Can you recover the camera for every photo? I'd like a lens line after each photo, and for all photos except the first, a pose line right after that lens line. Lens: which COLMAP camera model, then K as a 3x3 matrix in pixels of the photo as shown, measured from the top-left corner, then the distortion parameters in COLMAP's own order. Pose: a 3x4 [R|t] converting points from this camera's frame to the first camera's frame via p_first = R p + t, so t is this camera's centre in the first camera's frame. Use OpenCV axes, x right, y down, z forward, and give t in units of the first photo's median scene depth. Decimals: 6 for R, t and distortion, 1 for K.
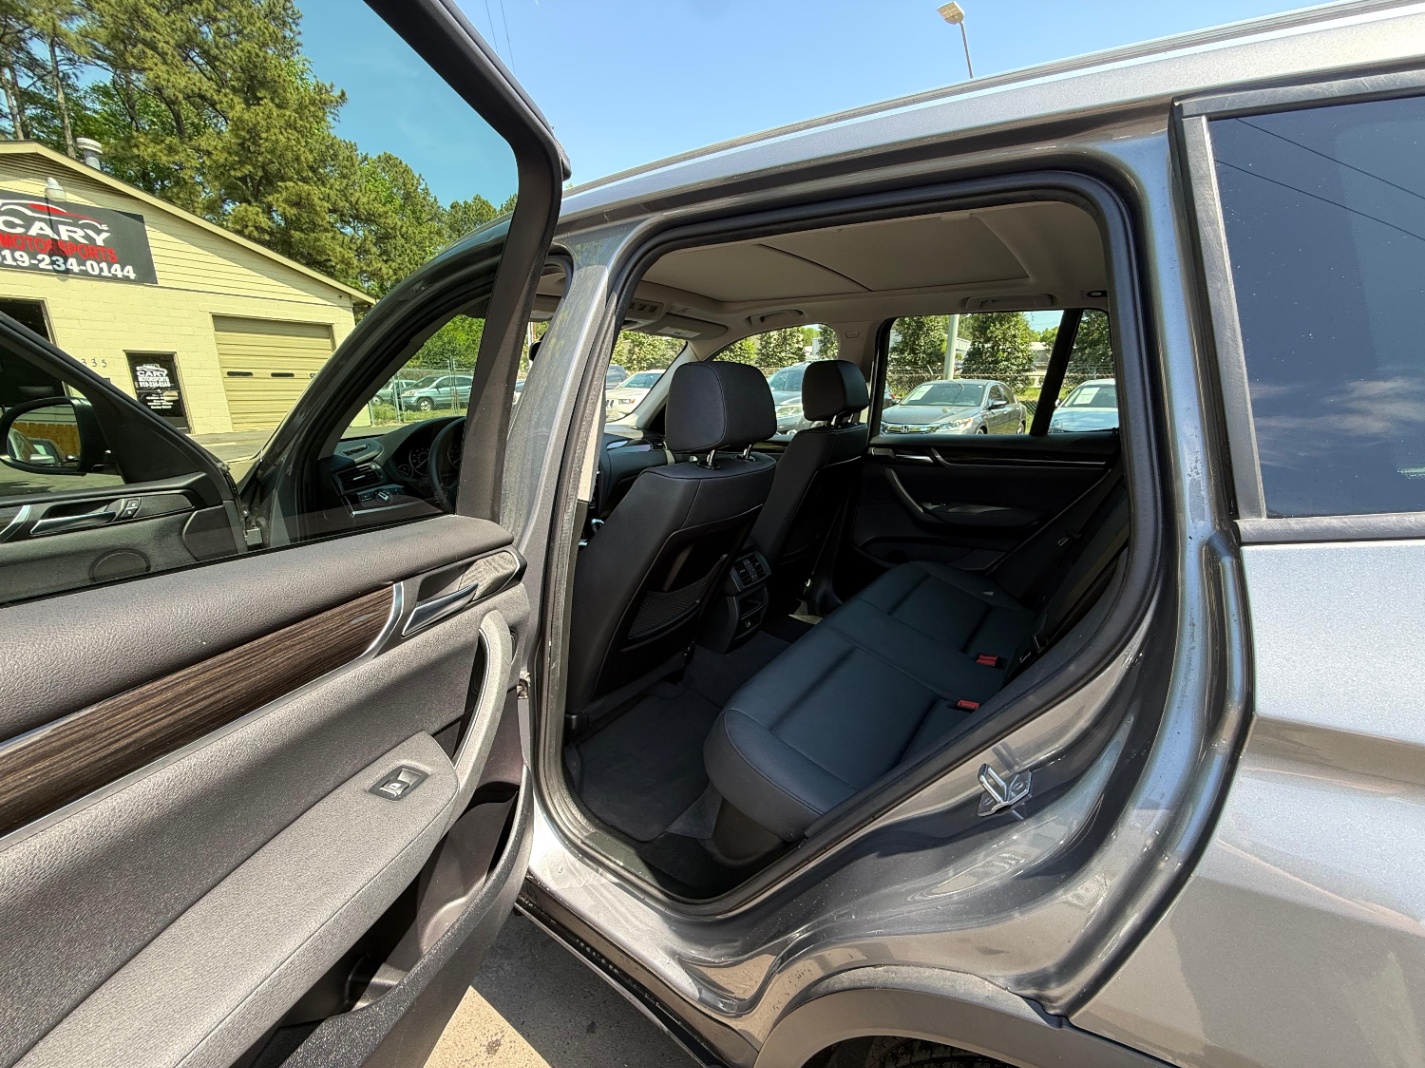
lens RADIAL K [[569.3, 0, 706.7], [0, 569.3, 536.1], [0, 0, 1]] dist [0.000747, -0.000334]
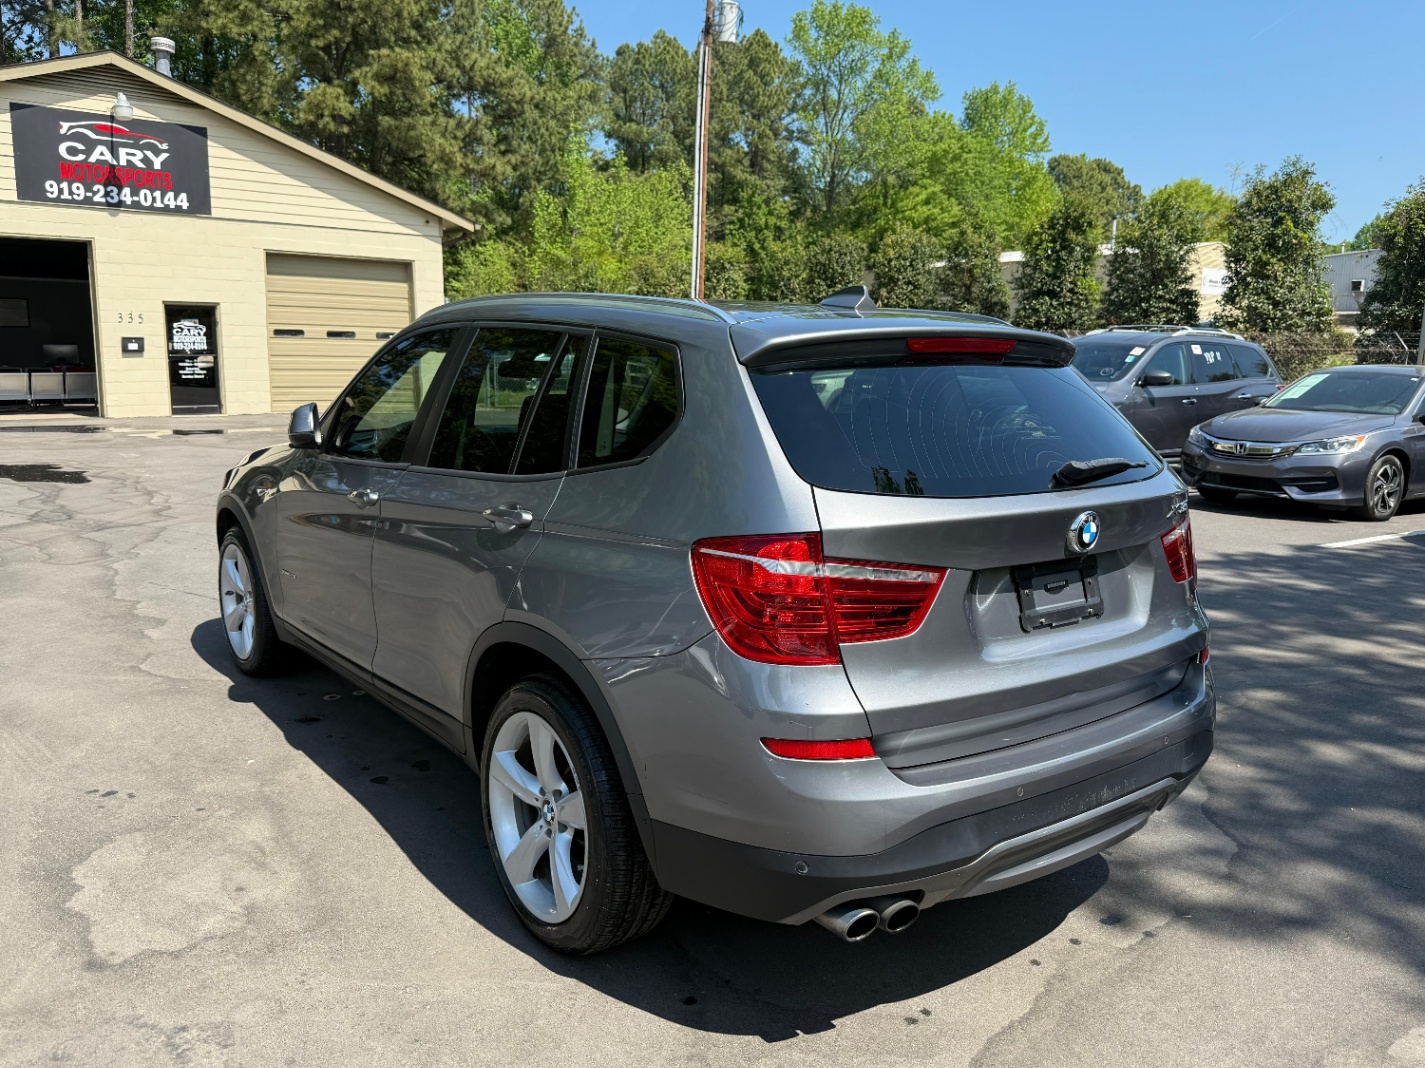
lens RADIAL K [[1103.1, 0, 712.5], [0, 1103.1, 534.0], [0, 0, 1]] dist [0.033038, -0.059316]
pose [[0.953475, 0.065472, -0.294277, 0.060862], [-0.091906, 0.992794, -0.076897, 0.012370], [0.287122, 0.100365, 0.952621, -0.079117]]
